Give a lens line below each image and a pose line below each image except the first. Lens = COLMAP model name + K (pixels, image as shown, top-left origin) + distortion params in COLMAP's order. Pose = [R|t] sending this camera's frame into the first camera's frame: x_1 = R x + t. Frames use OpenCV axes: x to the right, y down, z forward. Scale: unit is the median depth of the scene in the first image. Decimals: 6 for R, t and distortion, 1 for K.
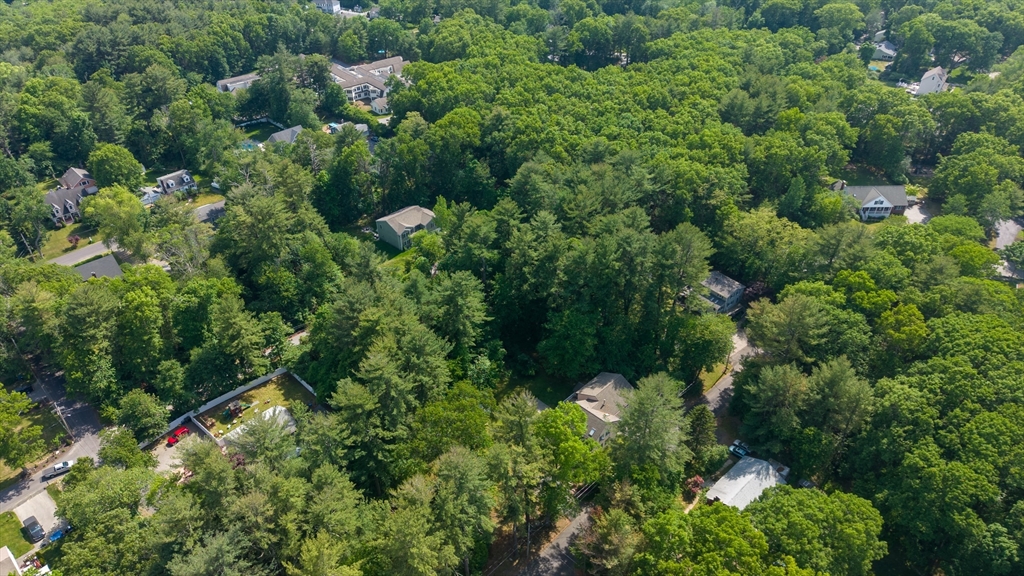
lens RADIAL K [[685.6, 0, 512.0], [0, 685.6, 288.0], [0, 0, 1]] dist [0.002542, -0.003629]
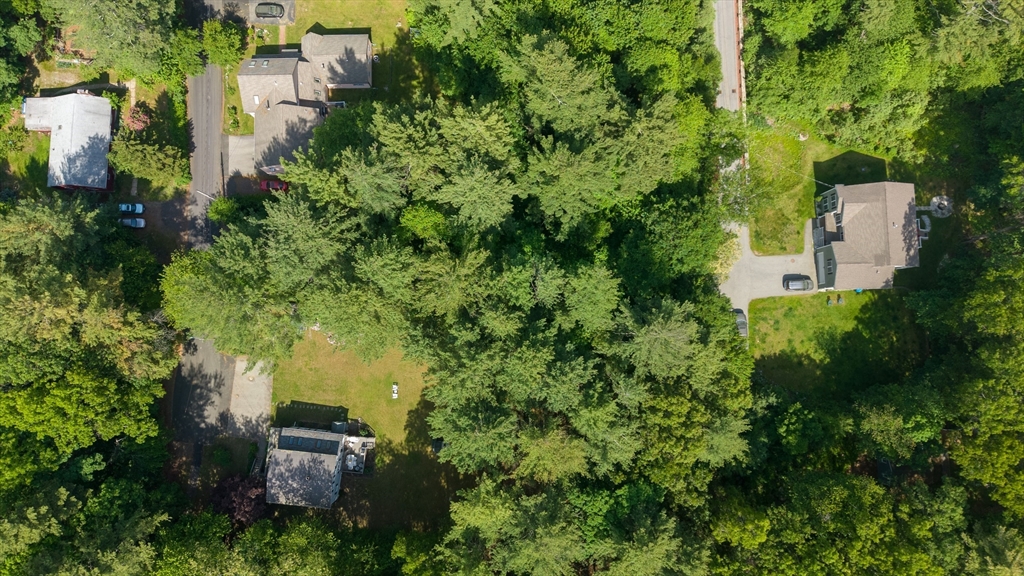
lens RADIAL K [[685.3, 0, 512.6], [0, 685.3, 289.8], [0, 0, 1]] dist [0.002368, 0.000770]
pose [[-0.700953, 0.712229, -0.037356, 0.076850], [-0.407156, -0.356607, 0.840866, -0.412032], [0.585567, 0.604617, 0.539953, 0.580367]]
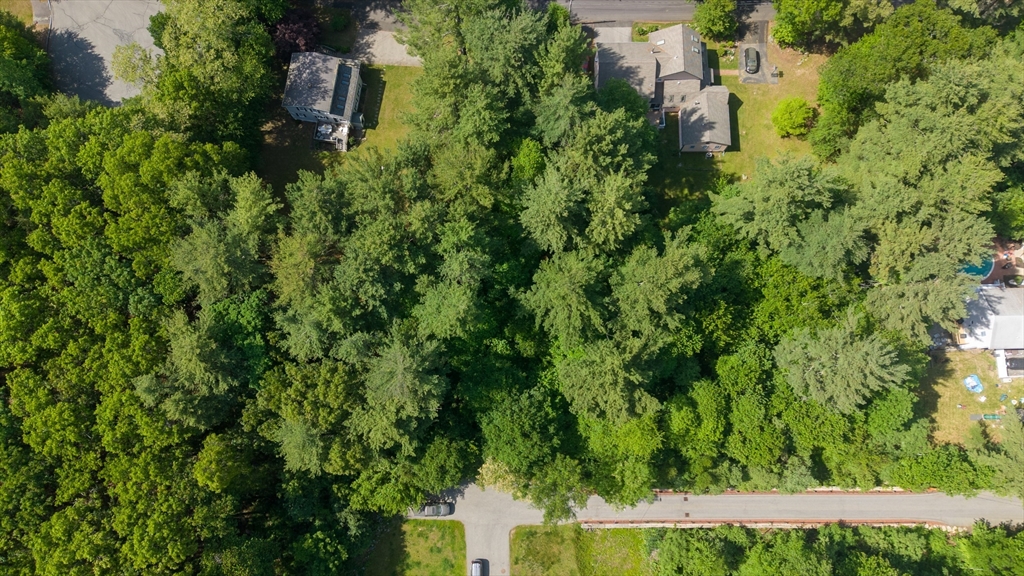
lens RADIAL K [[688.2, 0, 512.0], [0, 688.2, 288.0], [0, 0, 1]] dist [0.004653, -0.000986]
pose [[-0.699970, -0.698162, 0.150373, -0.041214], [0.422498, -0.235055, 0.875354, -0.432743], [-0.575793, 0.676254, 0.459503, 0.605776]]
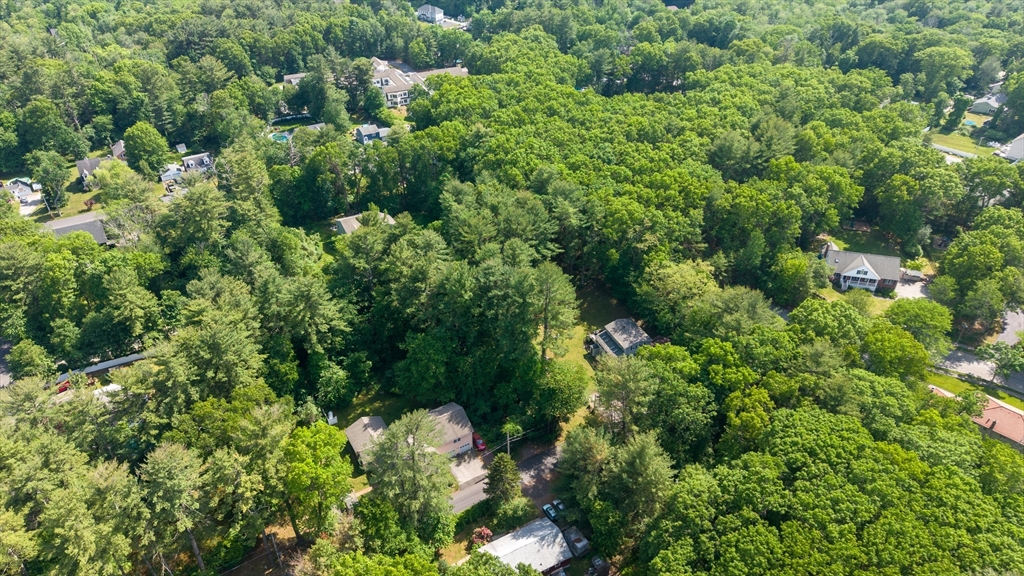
lens RADIAL K [[687.2, 0, 512.0], [0, 687.2, 286.1], [0, 0, 1]] dist [0.005554, -0.003075]
pose [[0.965825, 0.147171, -0.213361, 0.284052], [-0.151660, 0.988421, -0.004730, -0.034219], [0.210195, 0.036926, 0.976962, 0.042847]]
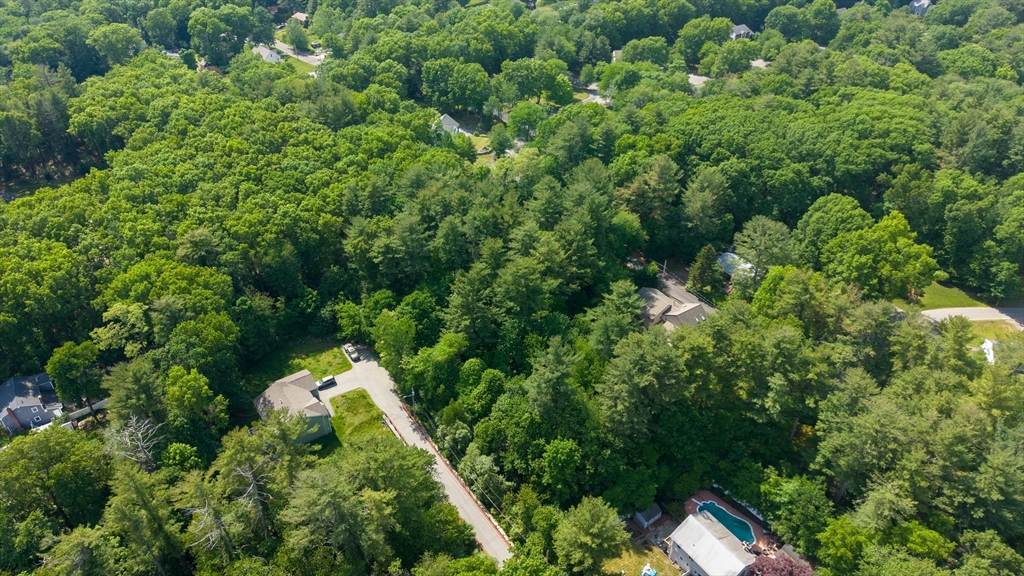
lens RADIAL K [[687.2, 0, 512.0], [0, 687.2, 286.1], [0, 0, 1]] dist [0.005554, -0.003075]
pose [[0.206514, -0.560763, 0.801808, -0.576703], [0.576904, 0.731662, 0.363117, -0.298887], [-0.790275, 0.387577, 0.474605, 0.431469]]
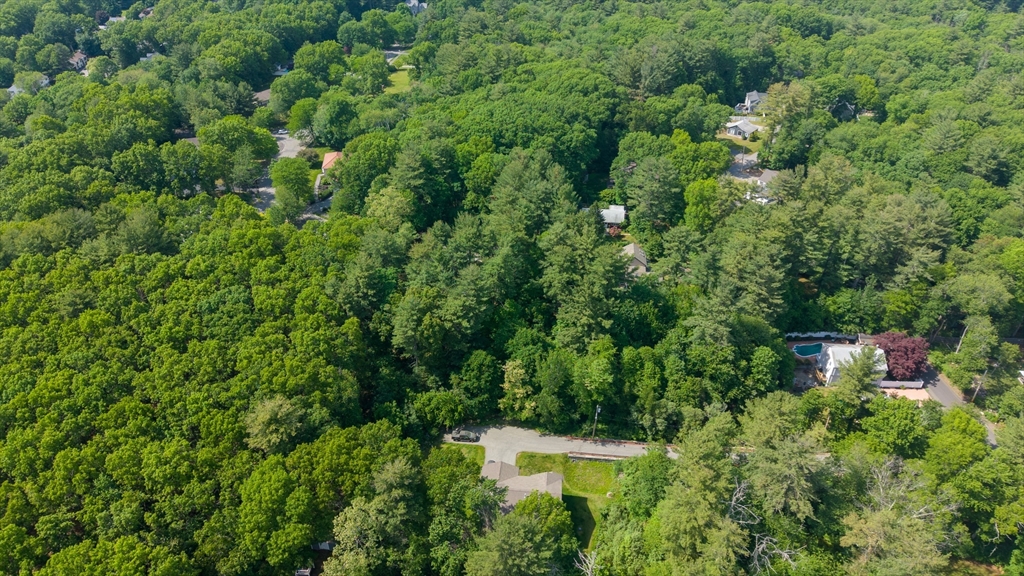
lens RADIAL K [[687.2, 0, 512.0], [0, 687.2, 286.1], [0, 0, 1]] dist [0.005554, -0.003075]
pose [[-0.631306, -0.427424, 0.647118, -0.453798], [0.452963, 0.474083, 0.755029, -0.644518], [-0.629505, 0.769775, -0.105685, 0.893030]]
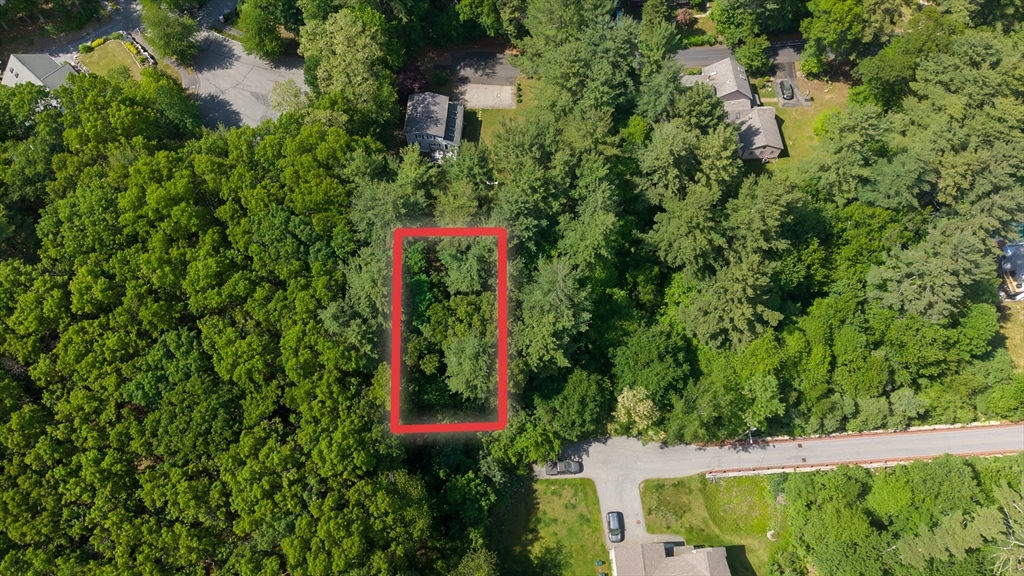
lens RADIAL K [[684.5, 0, 509.9], [0, 684.5, 286.2], [0, 0, 1]] dist [0.025427, -0.033631]
pose [[-0.740991, -0.600507, 0.300538, -0.080609], [0.398567, -0.033103, 0.916542, -0.544170], [-0.540441, 0.798934, 0.263871, 0.747310]]
